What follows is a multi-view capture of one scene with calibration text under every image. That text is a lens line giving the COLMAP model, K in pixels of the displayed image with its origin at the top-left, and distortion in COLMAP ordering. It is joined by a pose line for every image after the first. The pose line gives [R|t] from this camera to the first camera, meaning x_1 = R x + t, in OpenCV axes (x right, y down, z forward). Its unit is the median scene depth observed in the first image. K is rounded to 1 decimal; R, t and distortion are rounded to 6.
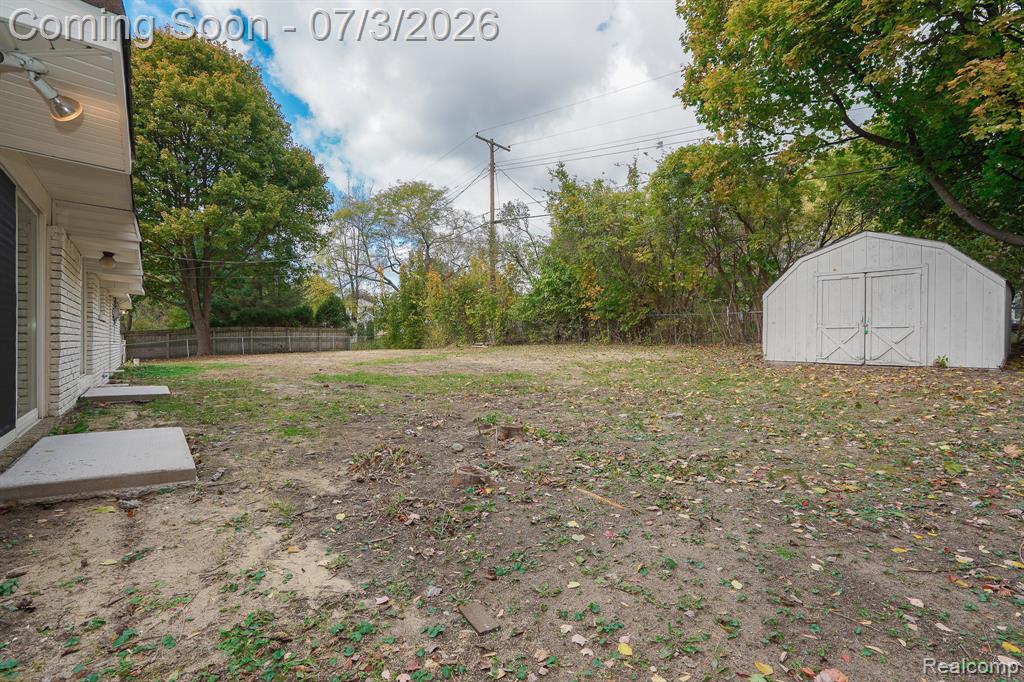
lens RADIAL K [[464.0, 0, 507.8], [0, 464.0, 338.1], [0, 0, 1]] dist [-0.000399, -0.000061]
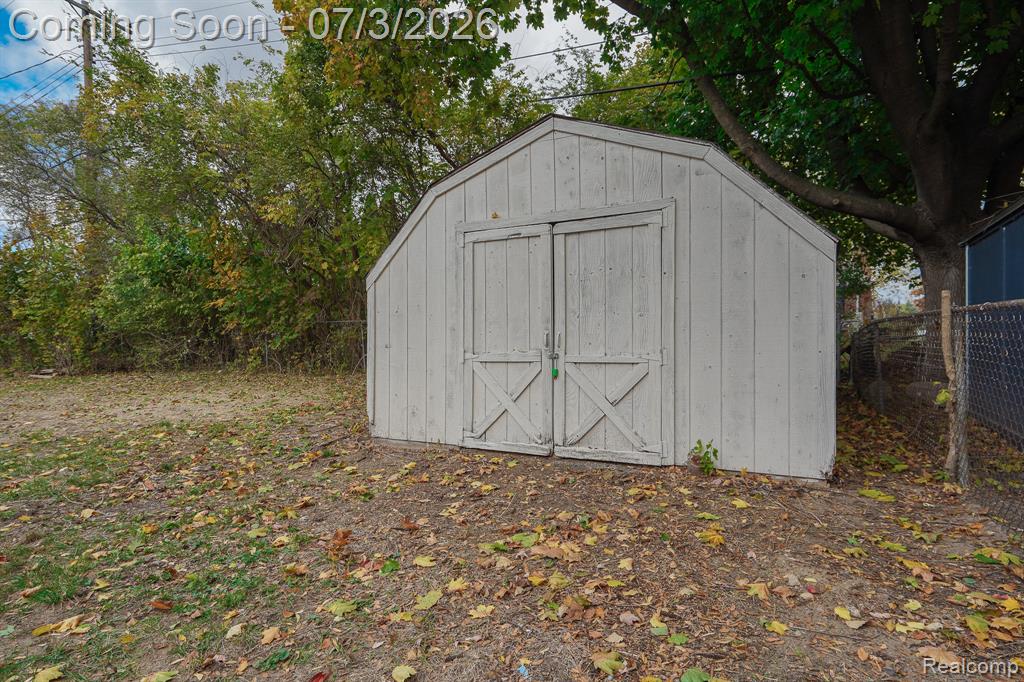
lens RADIAL K [[540.2, 0, 514.3], [0, 540.2, 343.1], [0, 0, 1]] dist [0.003009, 0.000219]
pose [[0.925132, -0.001627, 0.379643, 0.567626], [0.005228, 0.999951, -0.008454, -0.035239], [-0.379610, 0.009806, 0.925094, 0.591006]]
